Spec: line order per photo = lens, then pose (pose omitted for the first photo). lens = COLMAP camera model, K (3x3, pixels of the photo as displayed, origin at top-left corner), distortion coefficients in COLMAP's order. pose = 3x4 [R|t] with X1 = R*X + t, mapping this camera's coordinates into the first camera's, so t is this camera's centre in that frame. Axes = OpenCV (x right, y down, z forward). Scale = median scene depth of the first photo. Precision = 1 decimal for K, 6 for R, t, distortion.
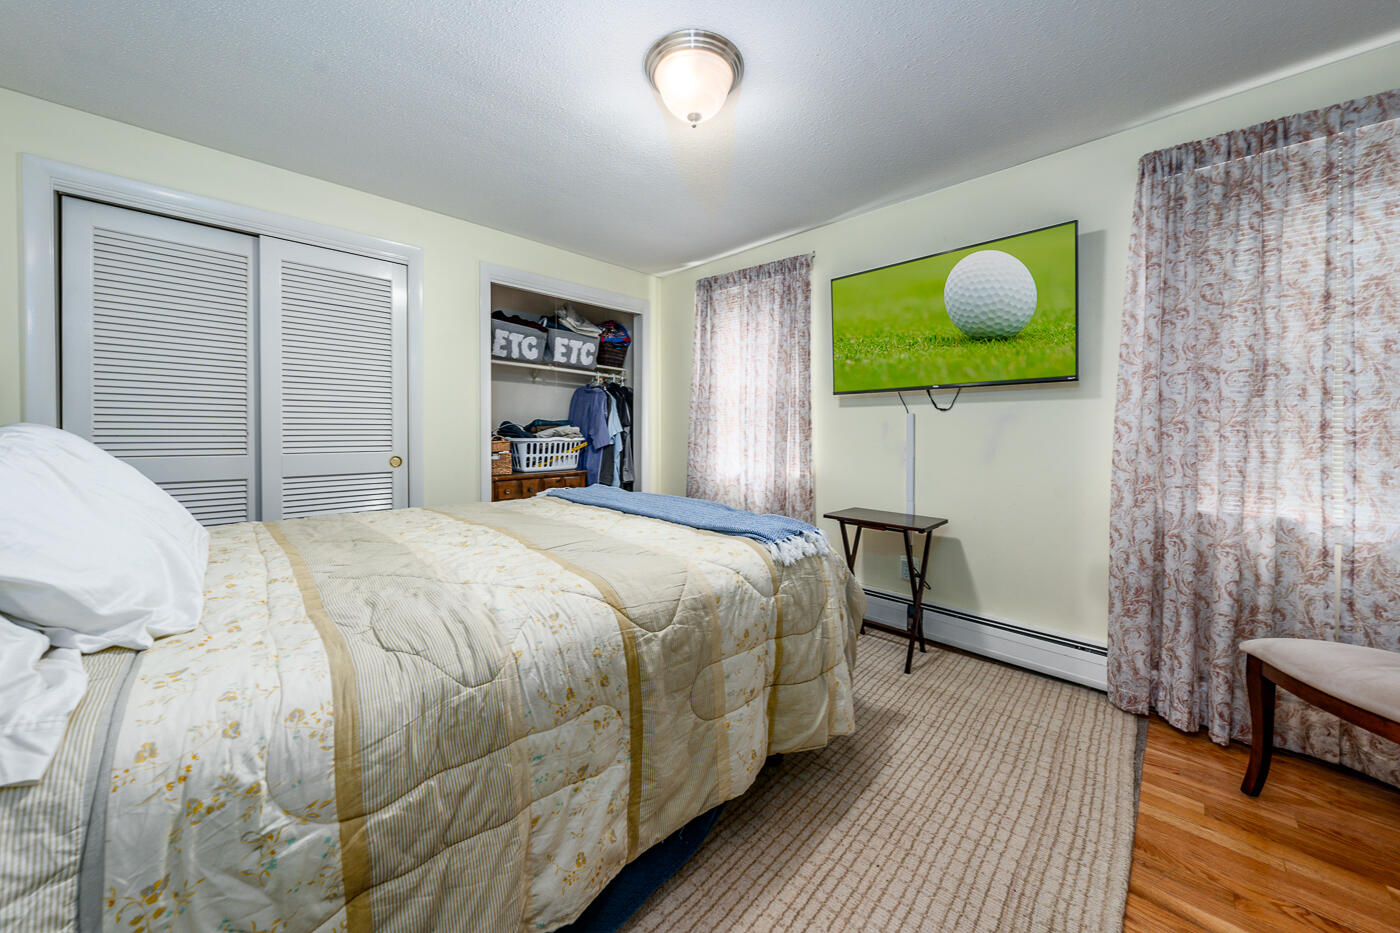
lens RADIAL K [[490.2, 0, 710.6], [0, 490.2, 436.6], [0, 0, 1]] dist [-0.001186, -0.000122]
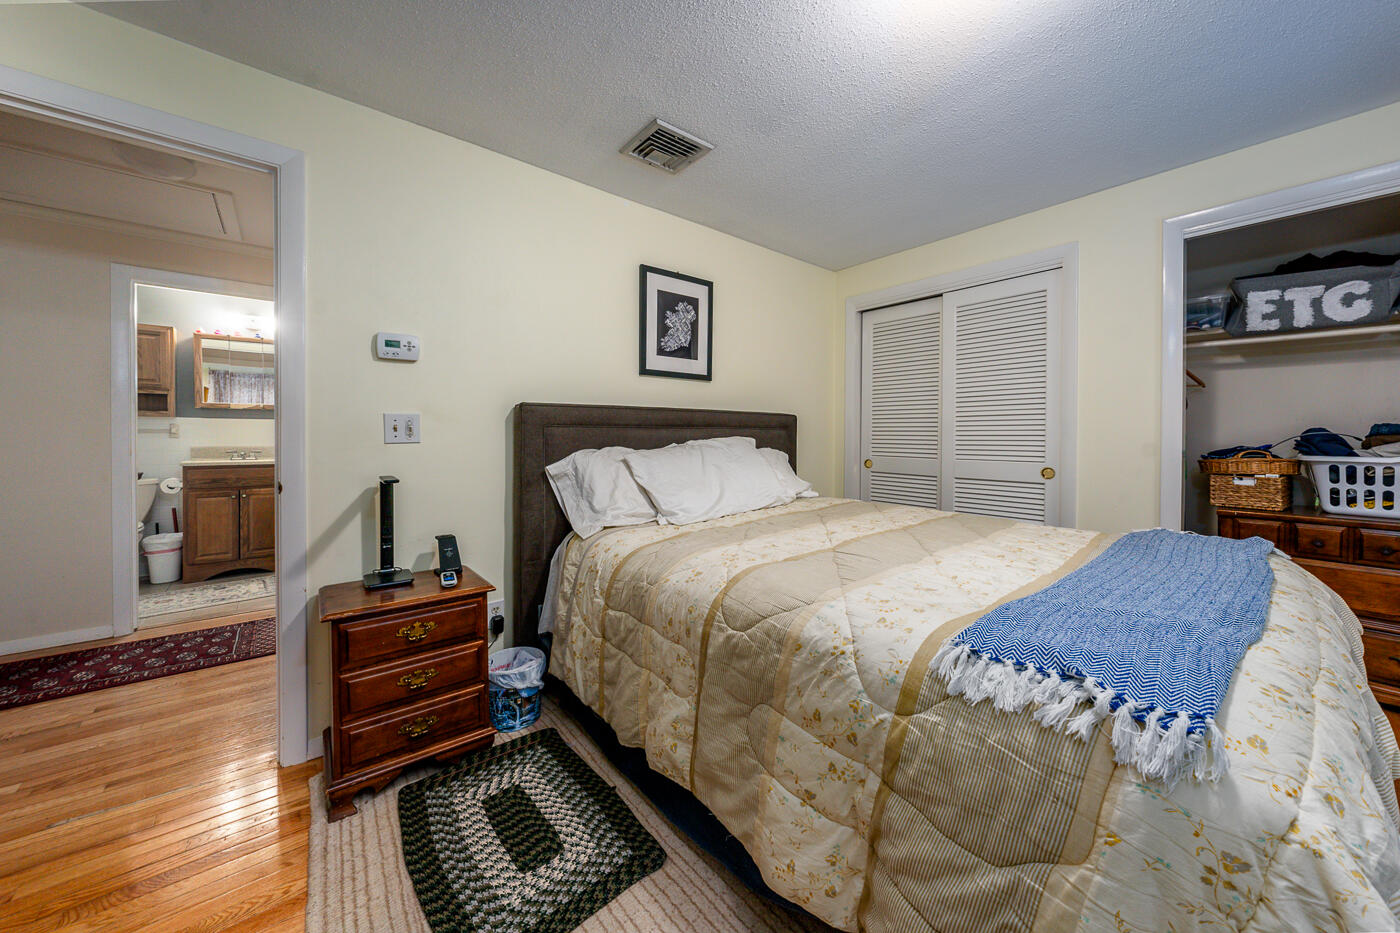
lens RADIAL K [[490.2, 0, 710.6], [0, 490.2, 436.6], [0, 0, 1]] dist [-0.001186, -0.000122]
pose [[-0.091810, -0.003789, -0.995769, 0.851797], [-0.018374, 0.999829, -0.002111, -0.016905], [0.995607, 0.018102, -0.091864, 0.922722]]
